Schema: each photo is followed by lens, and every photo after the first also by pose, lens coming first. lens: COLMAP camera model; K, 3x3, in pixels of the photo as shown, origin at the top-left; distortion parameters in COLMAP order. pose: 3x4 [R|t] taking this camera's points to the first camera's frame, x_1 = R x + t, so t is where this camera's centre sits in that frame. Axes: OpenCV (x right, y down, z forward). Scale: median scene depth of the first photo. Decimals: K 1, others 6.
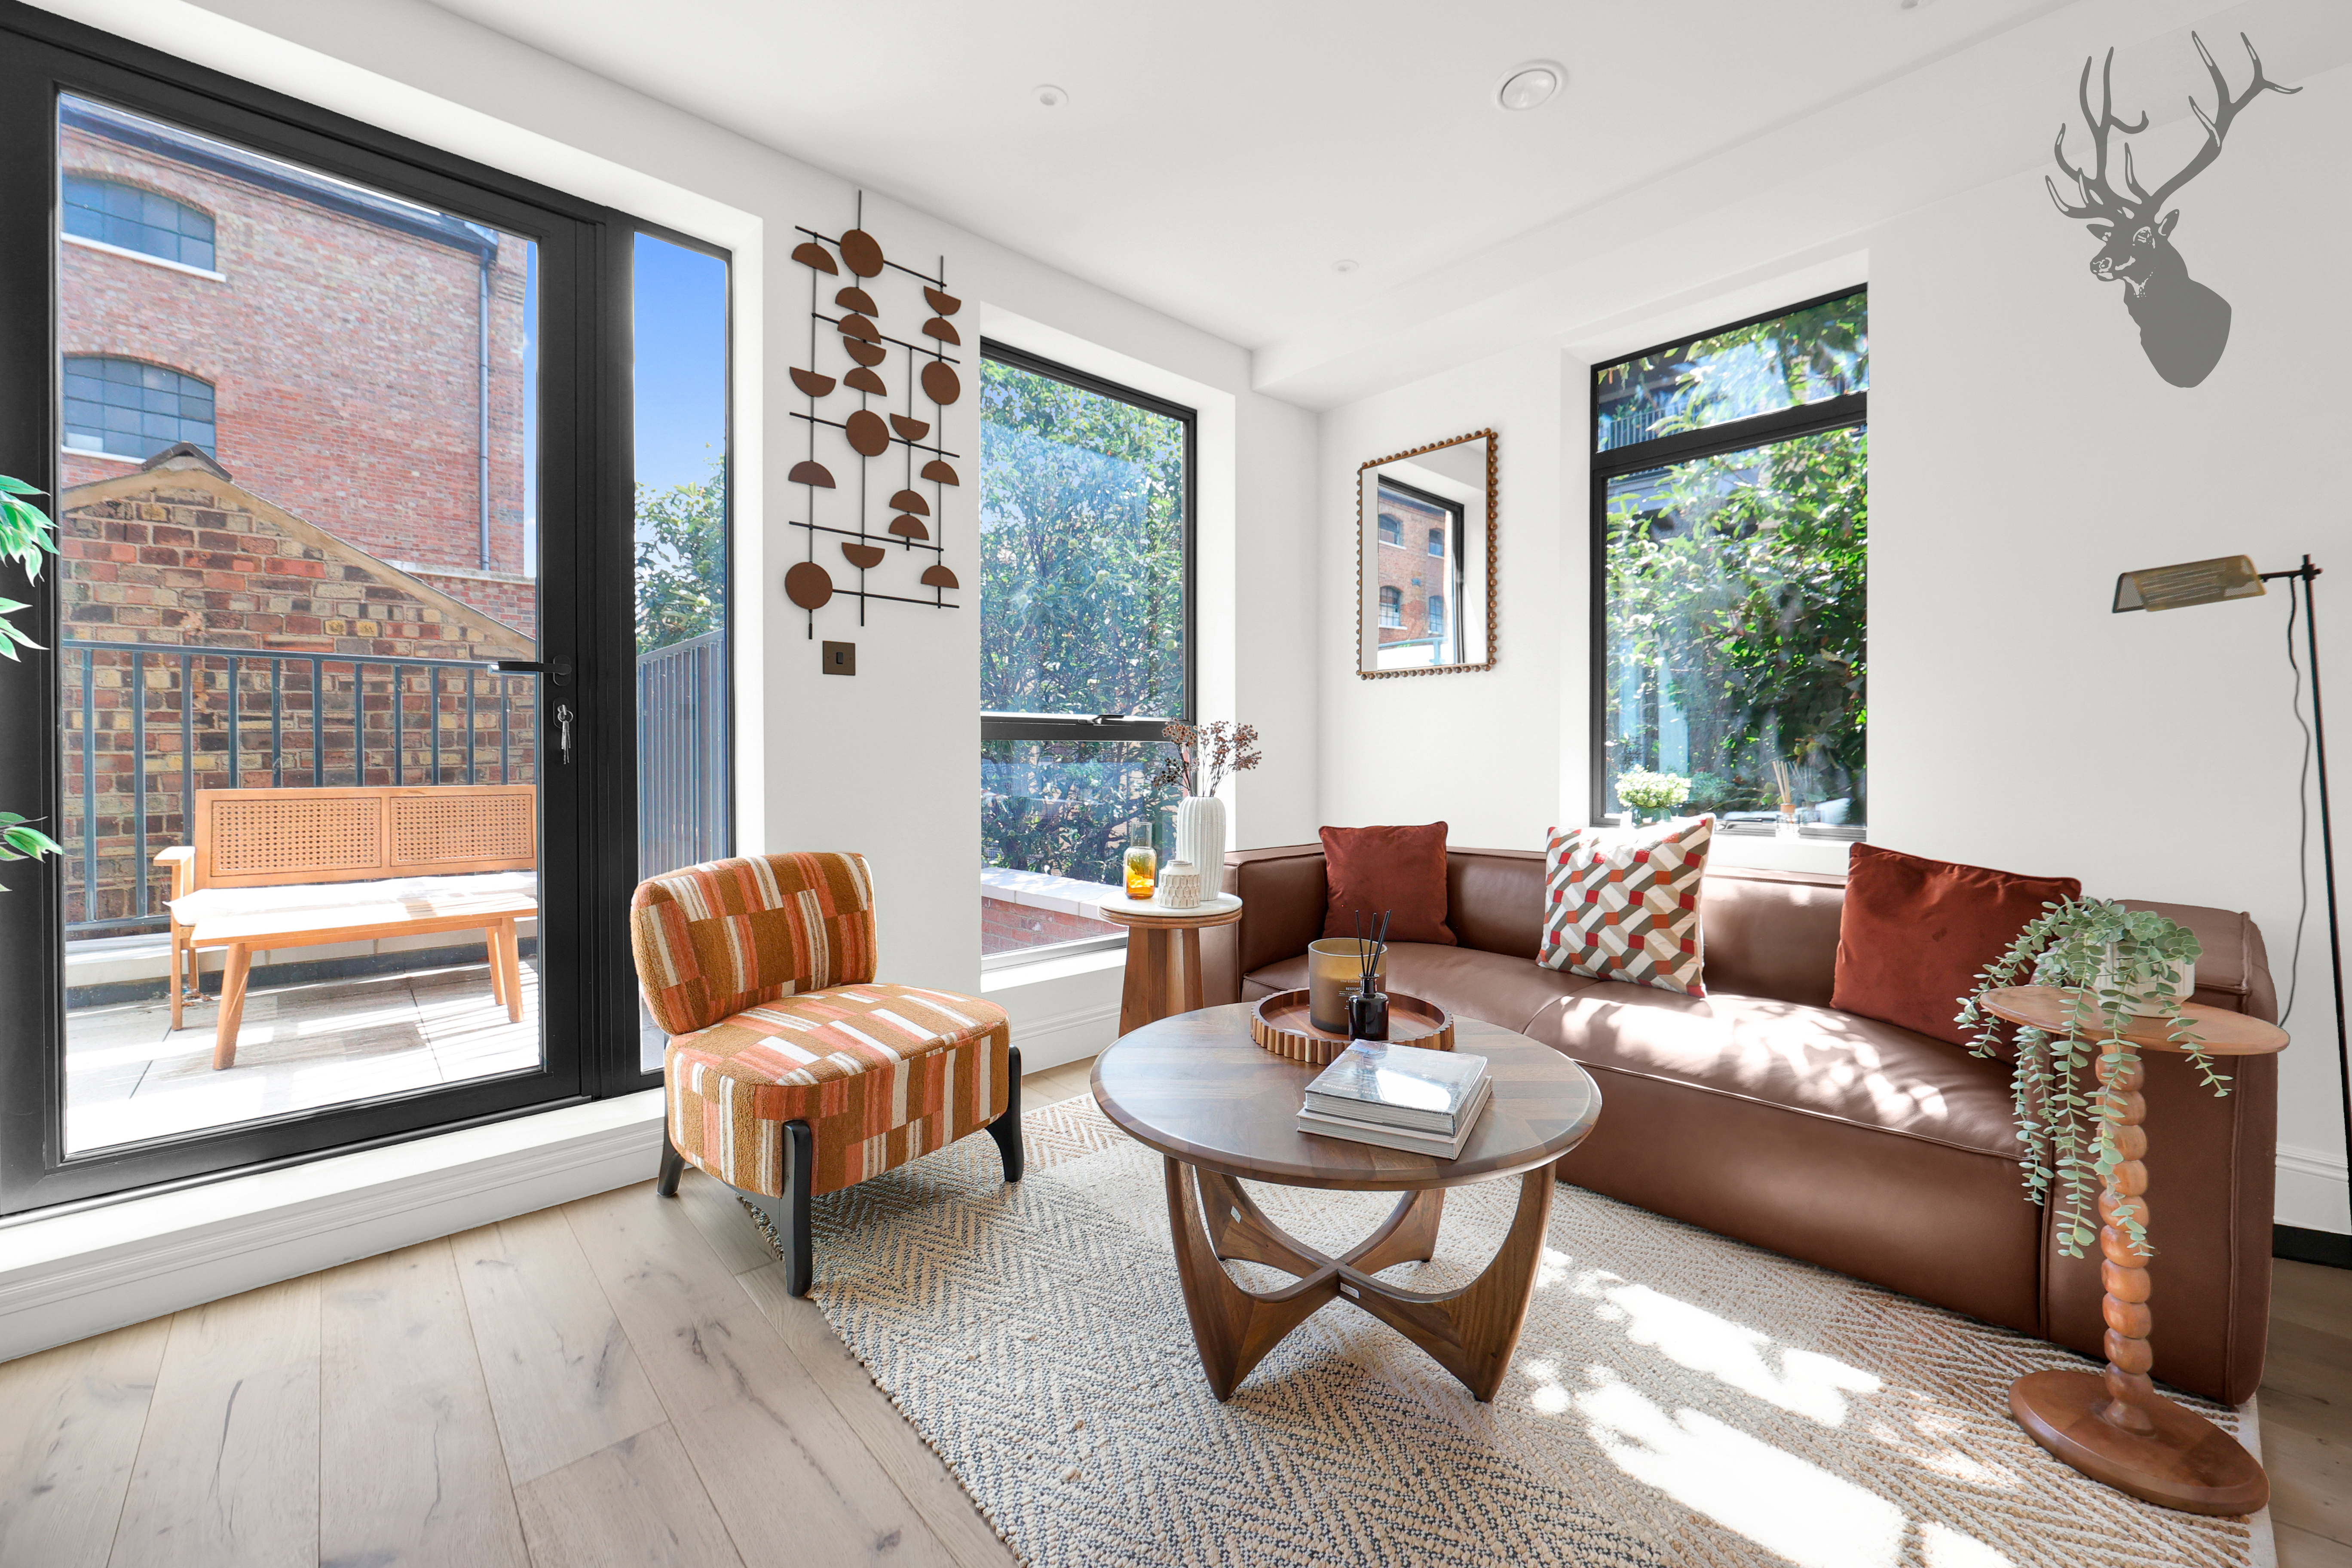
lens RADIAL K [[953.2, 0, 1198.8], [0, 953.2, 772.2], [0, 0, 1]] dist [-0.005971, 0.000247]
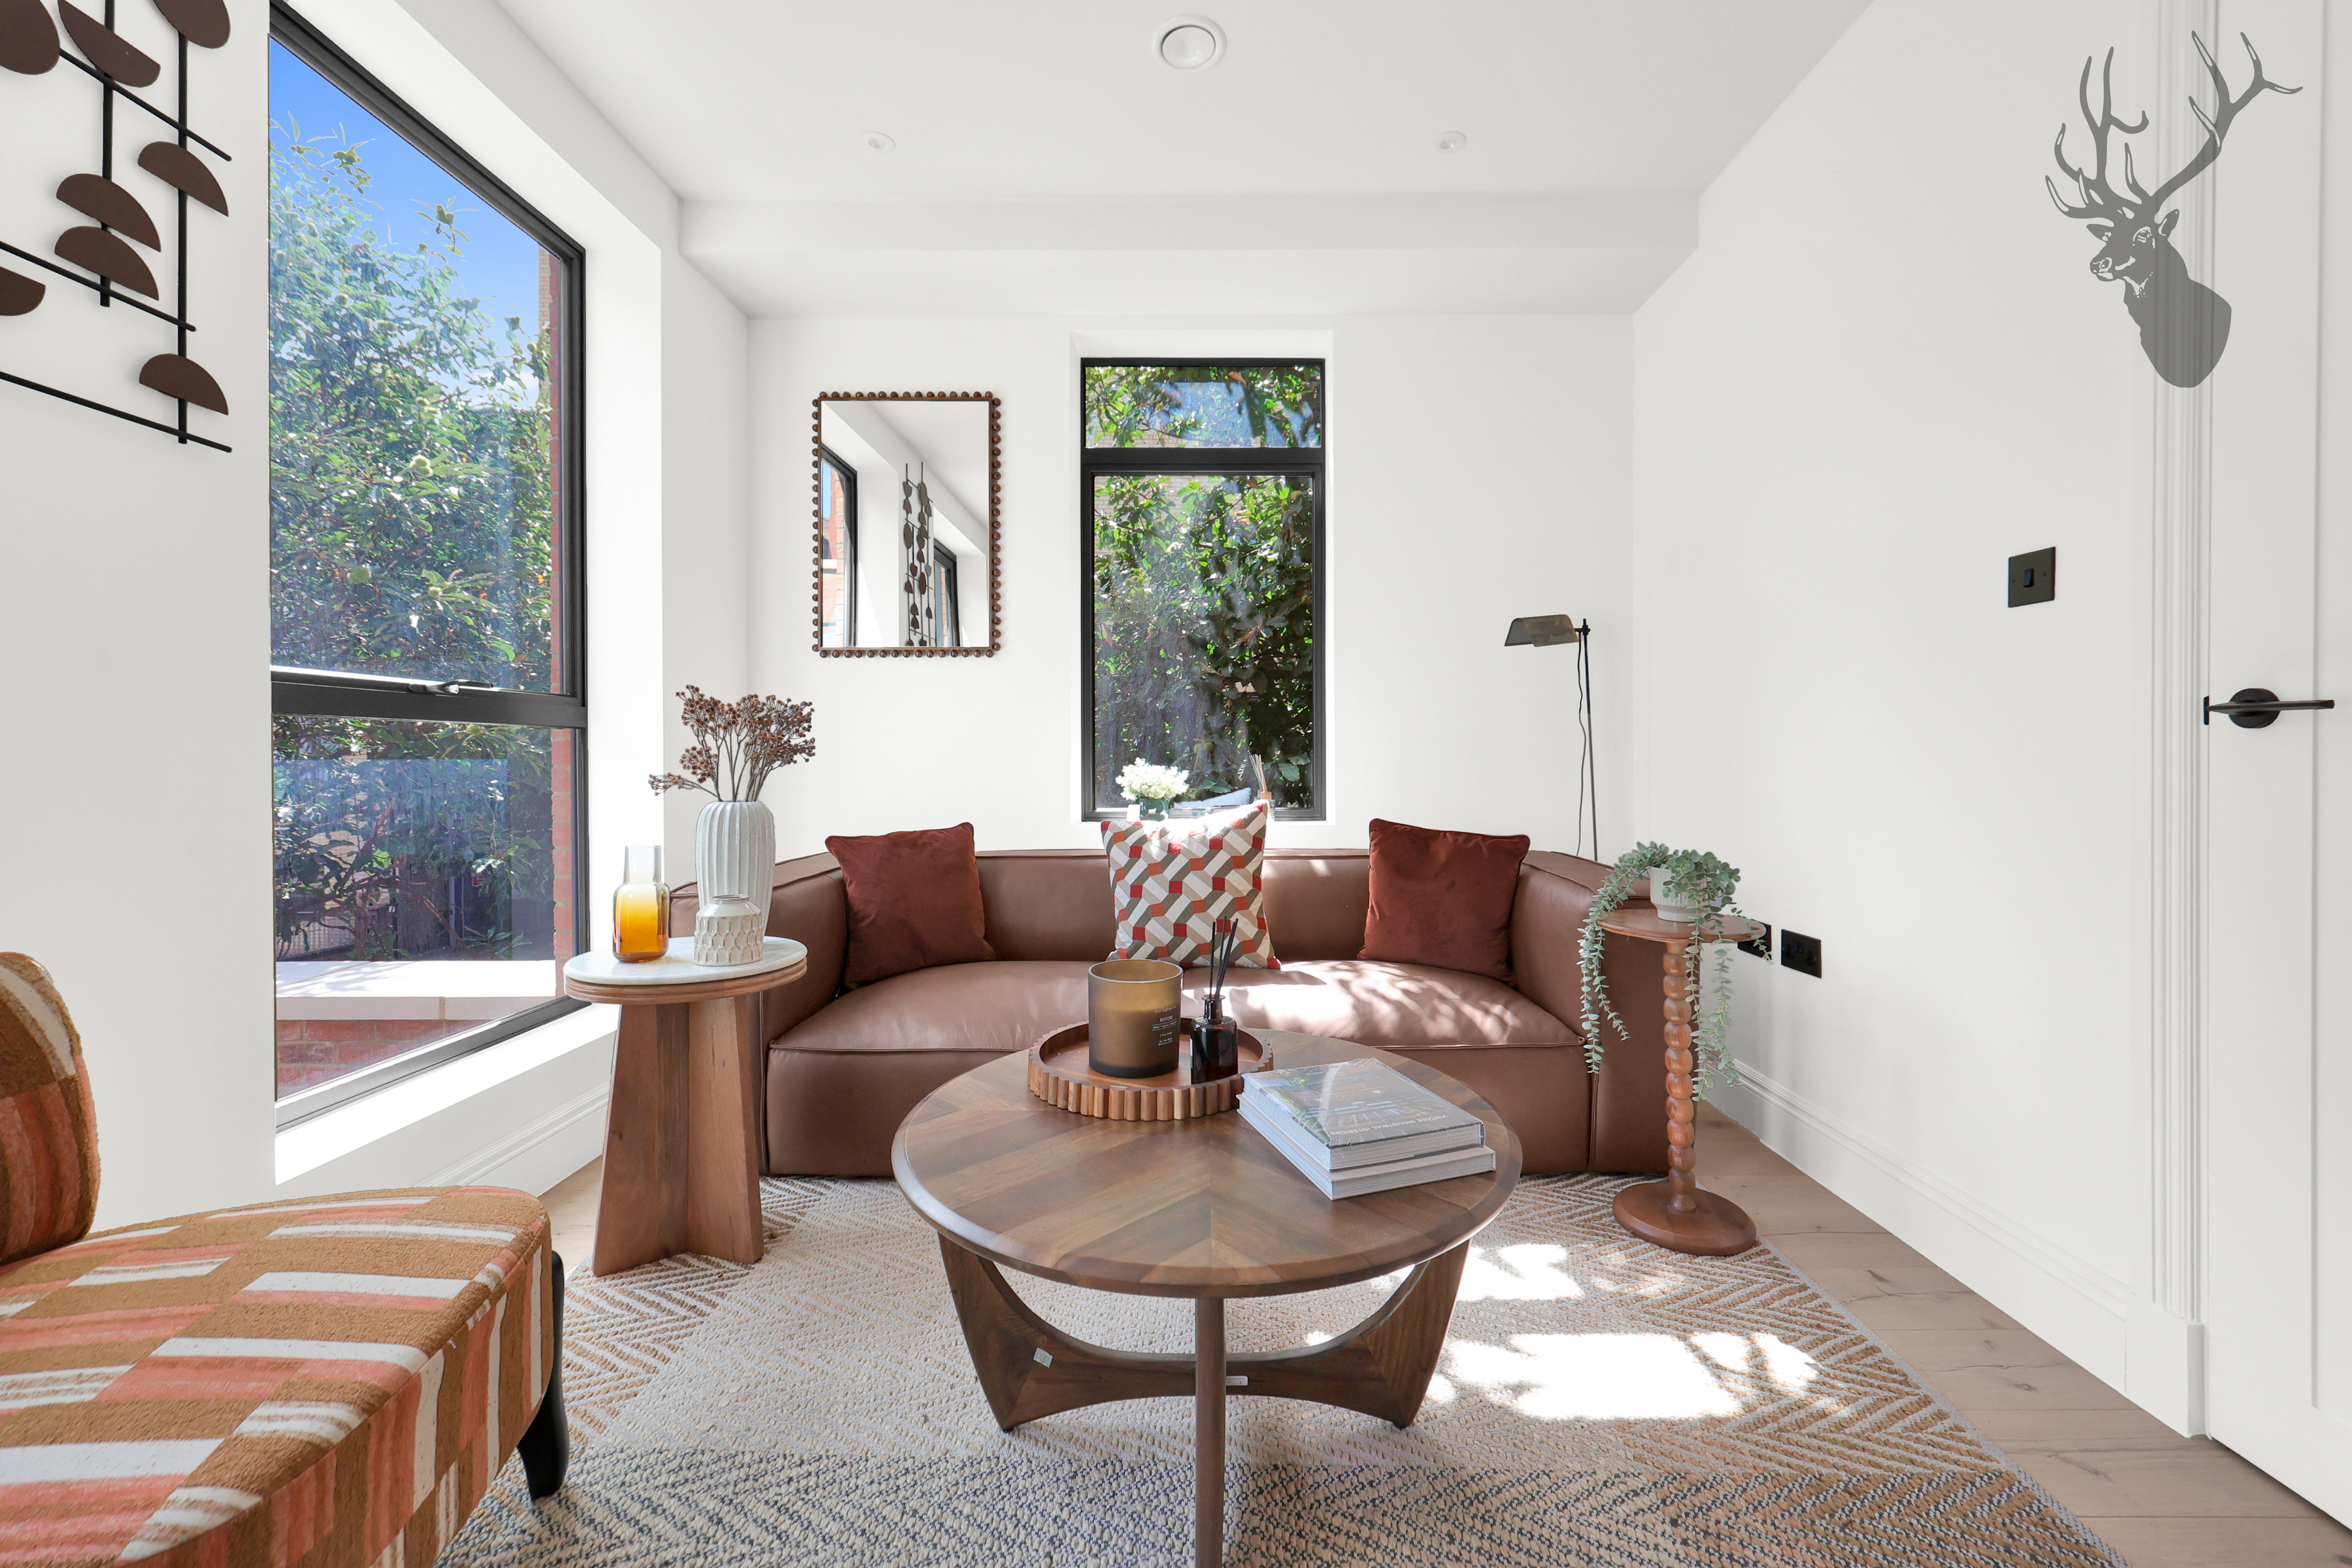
lens RADIAL K [[953.2, 0, 1179.6], [0, 953.2, 775.1], [0, 0, 1]] dist [-0.005971, 0.000247]
pose [[0.679877, -0.011340, 0.733239, -0.384186], [0.014282, 0.999896, 0.002221, 0.012491], [-0.733188, 0.008962, 0.679967, 0.378781]]
